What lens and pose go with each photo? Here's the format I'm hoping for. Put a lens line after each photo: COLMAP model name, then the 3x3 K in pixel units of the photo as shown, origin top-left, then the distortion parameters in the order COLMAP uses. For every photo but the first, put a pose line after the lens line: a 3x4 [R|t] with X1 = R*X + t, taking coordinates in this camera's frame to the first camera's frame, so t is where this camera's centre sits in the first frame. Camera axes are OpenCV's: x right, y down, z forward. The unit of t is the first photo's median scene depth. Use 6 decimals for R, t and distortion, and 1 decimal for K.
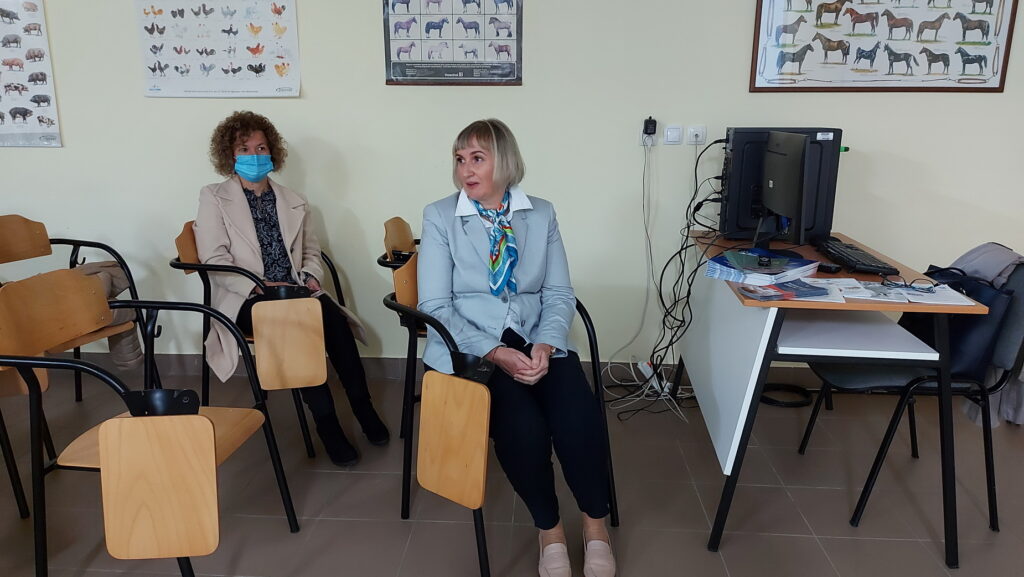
lens RADIAL K [[763.6, 0, 501.4], [0, 763.6, 289.0], [0, 0, 1]] dist [0.064491, -0.074080]
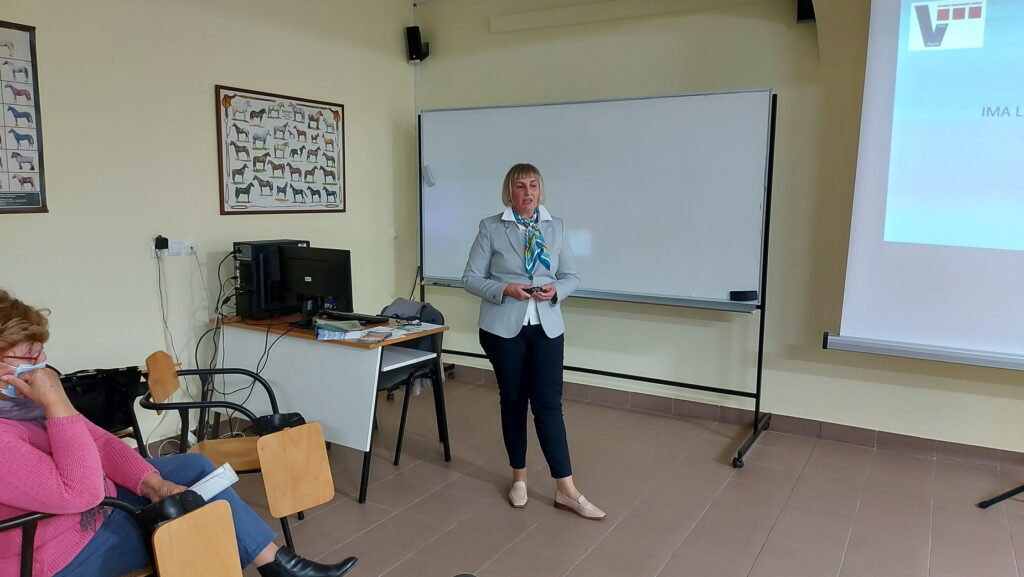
lens RADIAL K [[763.6, 0, 509.4], [0, 763.6, 290.8], [0, 0, 1]] dist [0.064491, -0.074080]
pose [[0.464804, -0.115081, 0.877903, -0.674621], [0.194677, 0.980537, 0.025464, -0.056537], [-0.863746, 0.159072, 0.478162, -0.088065]]
